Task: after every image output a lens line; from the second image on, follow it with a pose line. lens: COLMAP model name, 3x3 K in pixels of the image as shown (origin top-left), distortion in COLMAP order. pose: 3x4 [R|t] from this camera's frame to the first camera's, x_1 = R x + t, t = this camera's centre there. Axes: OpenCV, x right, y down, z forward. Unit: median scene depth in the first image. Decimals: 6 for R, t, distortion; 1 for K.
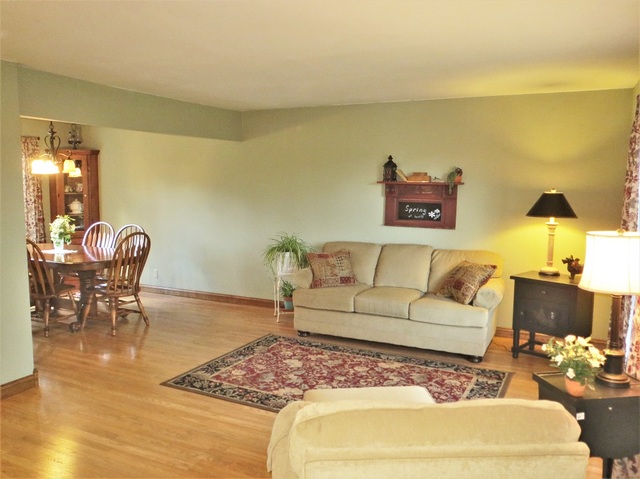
lens RADIAL K [[538.8, 0, 310.6], [0, 538.8, 241.0], [0, 0, 1]] dist [-0.004191, -0.050524]
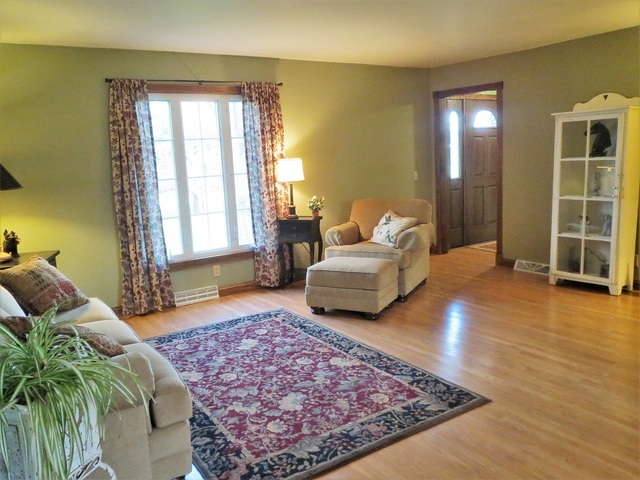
lens RADIAL K [[538.8, 0, 310.6], [0, 538.8, 241.5], [0, 0, 1]] dist [-0.004191, -0.050524]
pose [[-0.870290, -0.043833, 0.490585, -0.381235], [0.091810, 0.964139, 0.249013, -0.133899], [-0.483907, 0.261754, -0.835056, 1.535635]]
